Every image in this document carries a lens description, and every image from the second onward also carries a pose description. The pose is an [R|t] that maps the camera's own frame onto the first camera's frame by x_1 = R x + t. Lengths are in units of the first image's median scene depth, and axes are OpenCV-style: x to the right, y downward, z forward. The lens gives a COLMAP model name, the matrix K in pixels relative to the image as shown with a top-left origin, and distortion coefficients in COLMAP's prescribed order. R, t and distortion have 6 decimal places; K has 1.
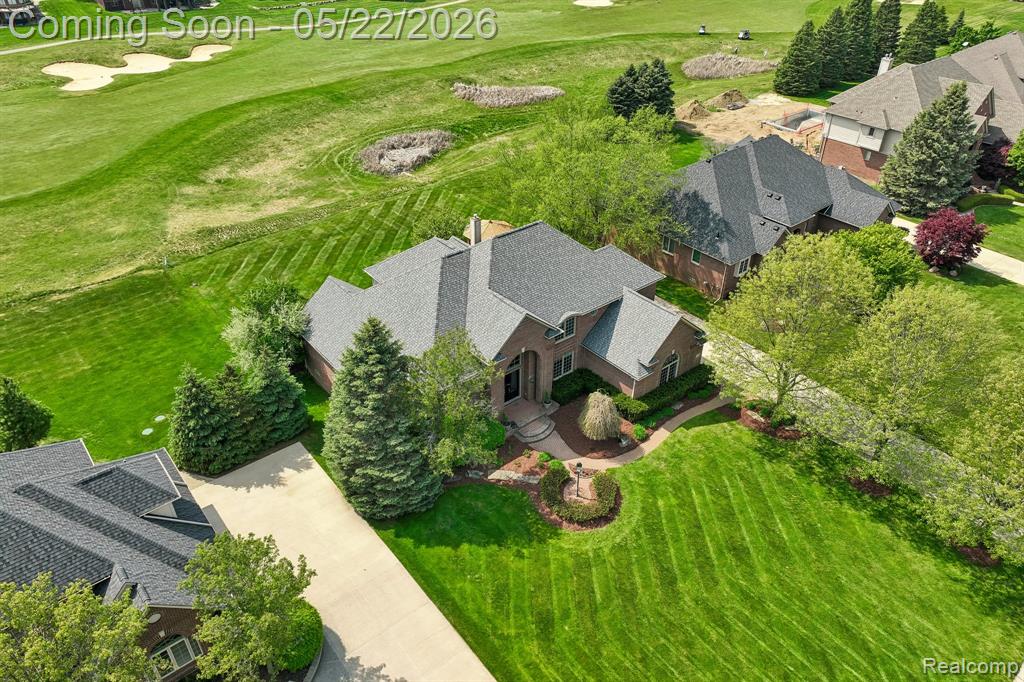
lens RADIAL K [[722.0, 0, 512.0], [0, 722.0, 341.0], [0, 0, 1]] dist [0.005038, 0.010846]
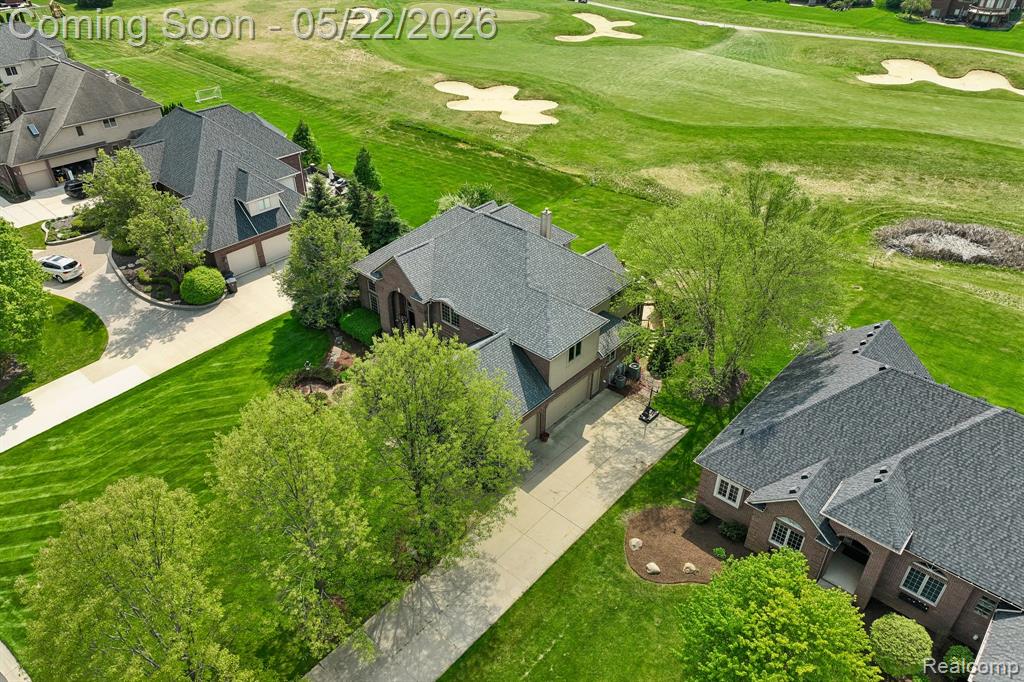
lens RADIAL K [[722.0, 0, 512.0], [0, 722.0, 341.0], [0, 0, 1]] dist [0.005038, 0.010846]
pose [[0.155573, 0.553756, -0.818017, 0.623937], [-0.561542, 0.730861, 0.387960, -0.288229], [0.812691, 0.398995, 0.424660, 0.427689]]
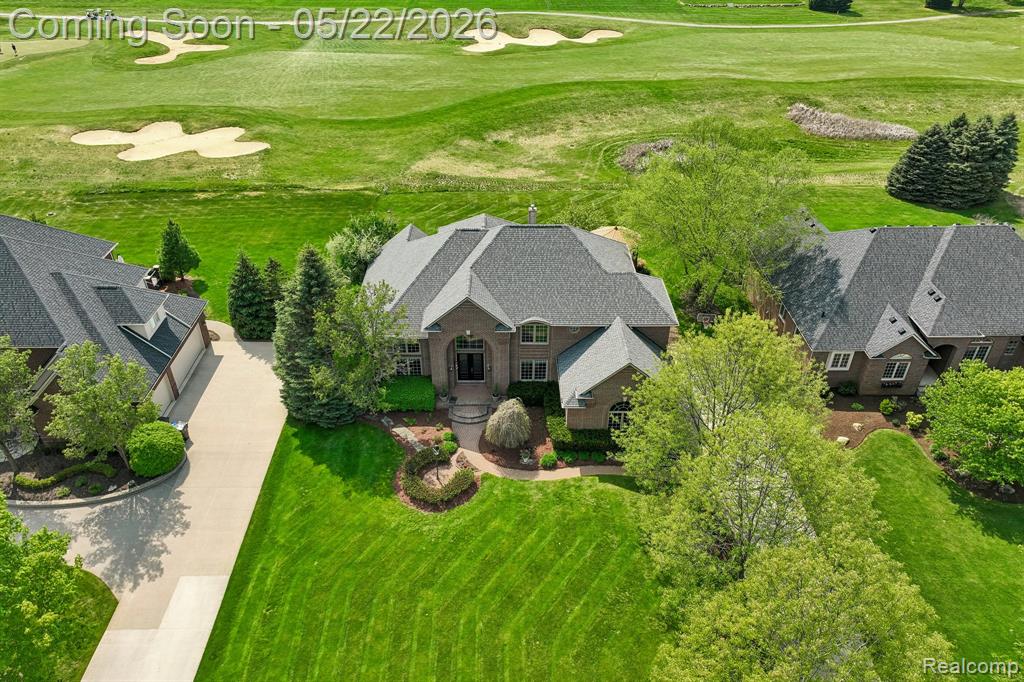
lens RADIAL K [[722.0, 0, 512.0], [0, 722.0, 341.0], [0, 0, 1]] dist [0.005038, 0.010846]
pose [[0.782676, 0.351460, -0.513706, 0.368826], [-0.352686, 0.930464, 0.099244, -0.061910], [0.512865, 0.103501, 0.852207, 0.094344]]
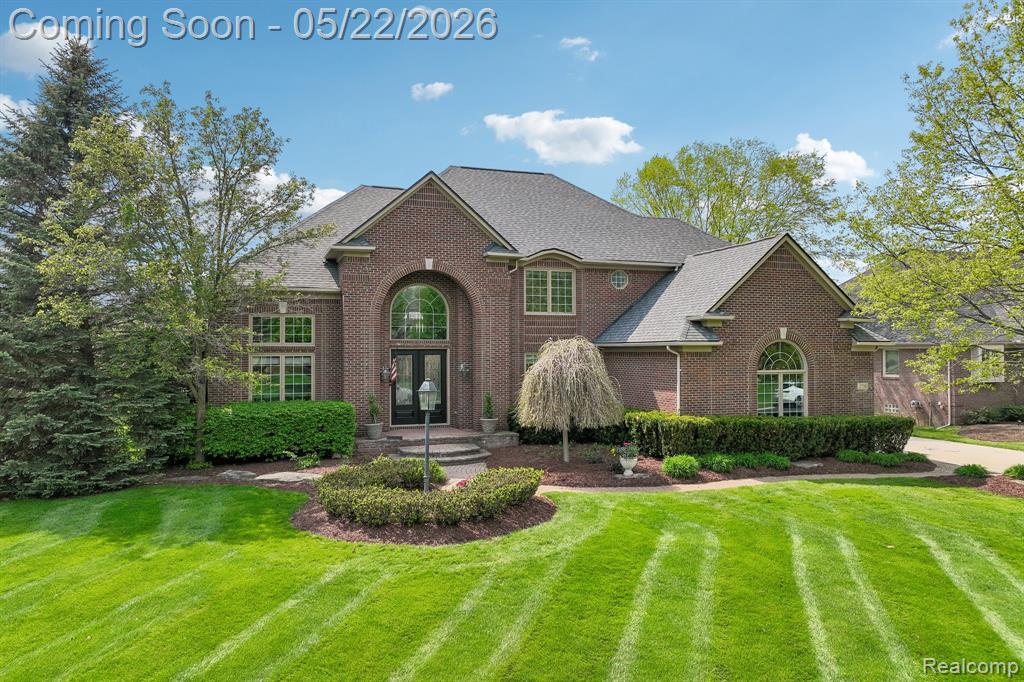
lens RADIAL K [[722.0, 0, 512.0], [0, 722.0, 341.0], [0, 0, 1]] dist [0.005038, 0.010846]
pose [[0.942762, -0.012853, -0.333219, 0.143046], [-0.181302, 0.818907, -0.544537, 0.192838], [0.279874, 0.573782, 0.769704, 0.409939]]
